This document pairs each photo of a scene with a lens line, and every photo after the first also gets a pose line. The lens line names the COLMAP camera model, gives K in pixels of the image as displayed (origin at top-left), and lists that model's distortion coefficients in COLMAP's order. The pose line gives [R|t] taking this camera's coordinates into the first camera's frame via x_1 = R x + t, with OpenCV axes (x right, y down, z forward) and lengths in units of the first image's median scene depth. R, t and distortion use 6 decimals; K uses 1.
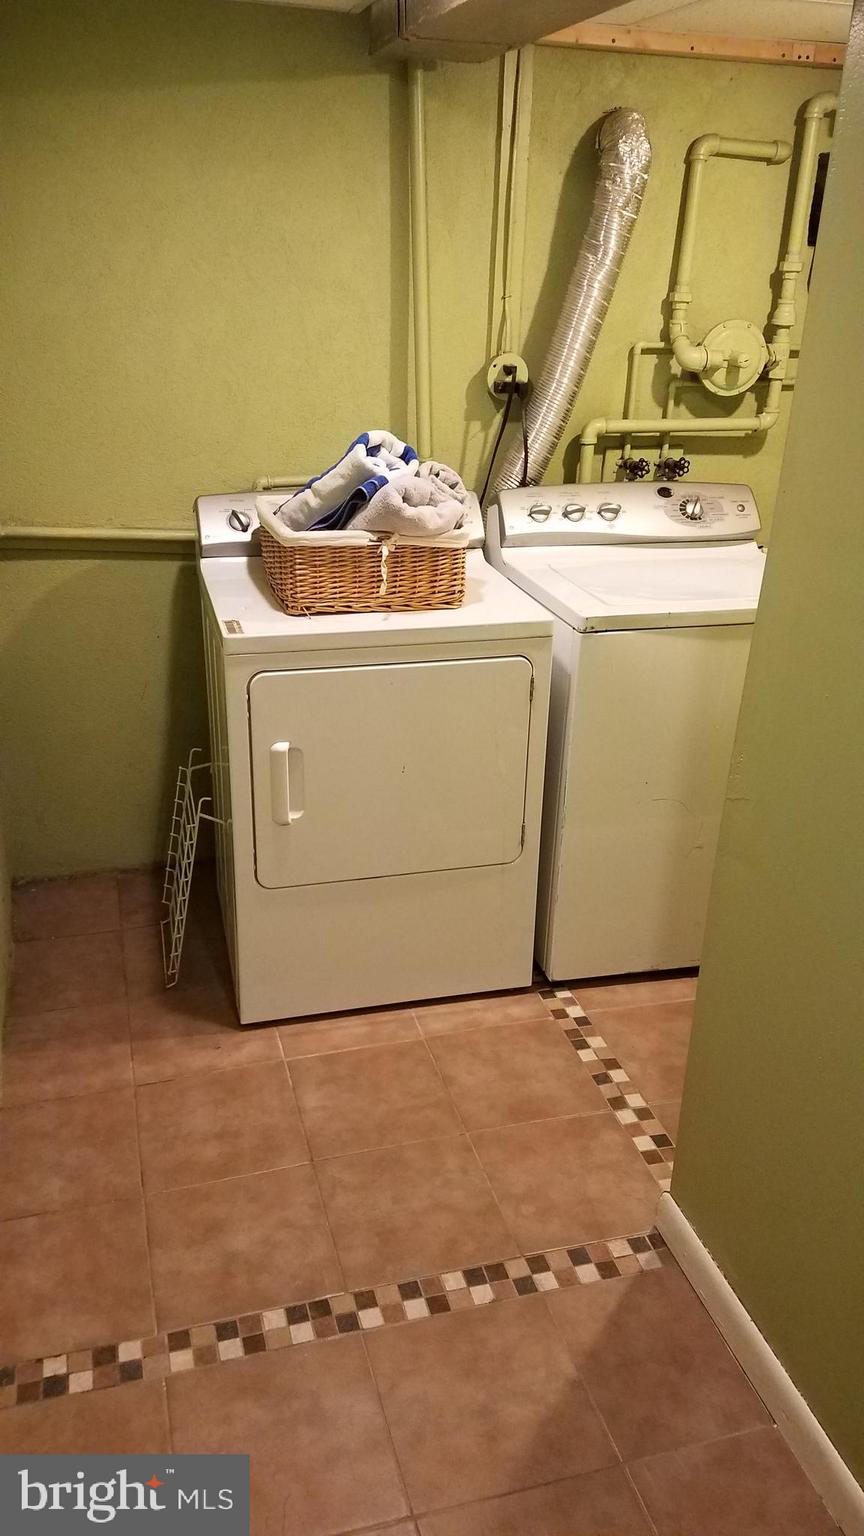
lens RADIAL K [[1188.7, 0, 432.0], [0, 1188.7, 768.0], [0, 0, 1]] dist [0.280708, -0.466756]
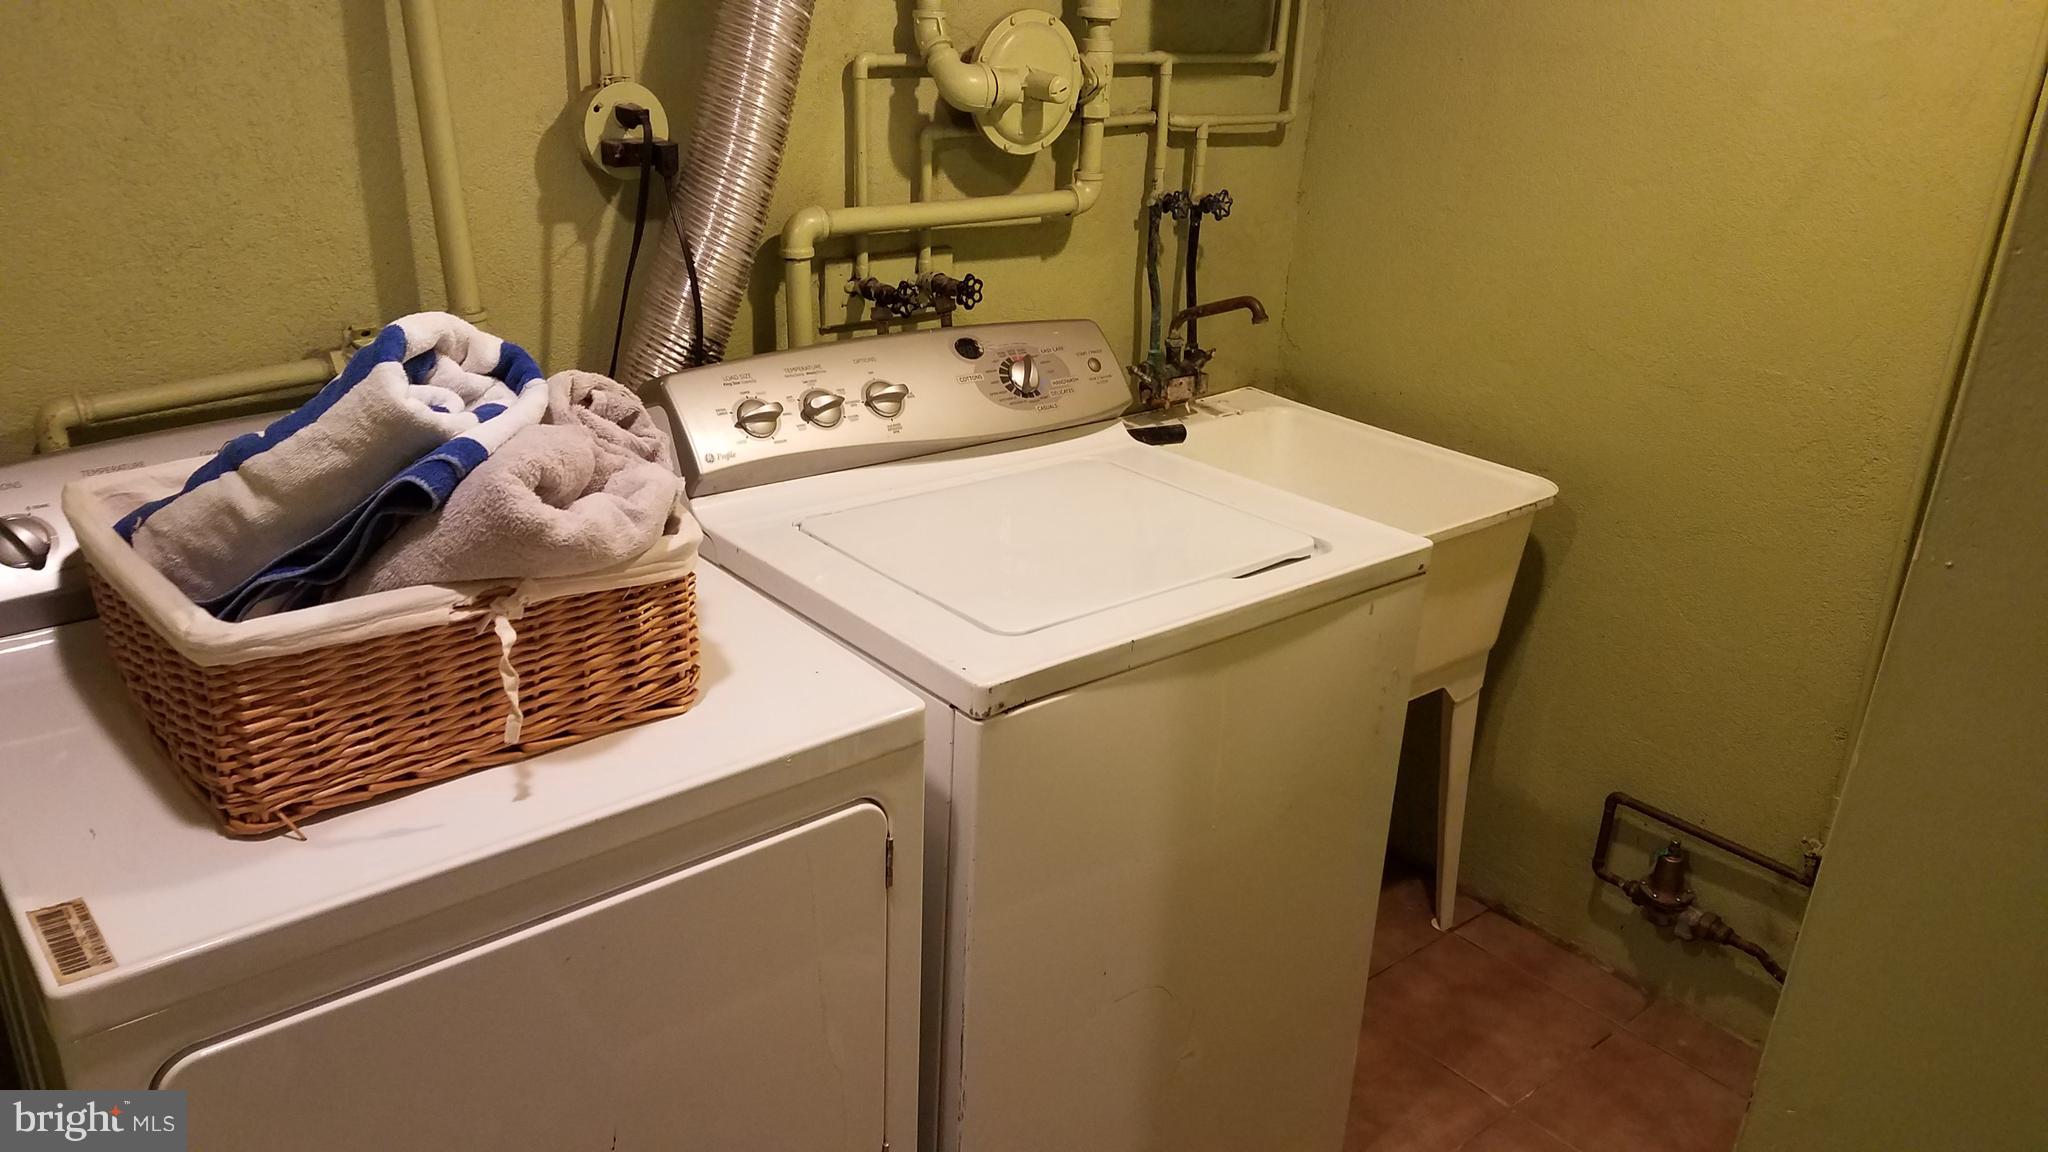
lens RADIAL K [[1584.9, 0, 1022.3], [0, 1584.9, 627.0], [0, 0, 1]] dist [0.280708, -0.466756]
pose [[0.913866, -0.154418, 0.375505, -0.065022], [0.145726, 0.987977, 0.051631, -0.146938], [-0.378963, 0.007537, 0.925381, 0.373562]]
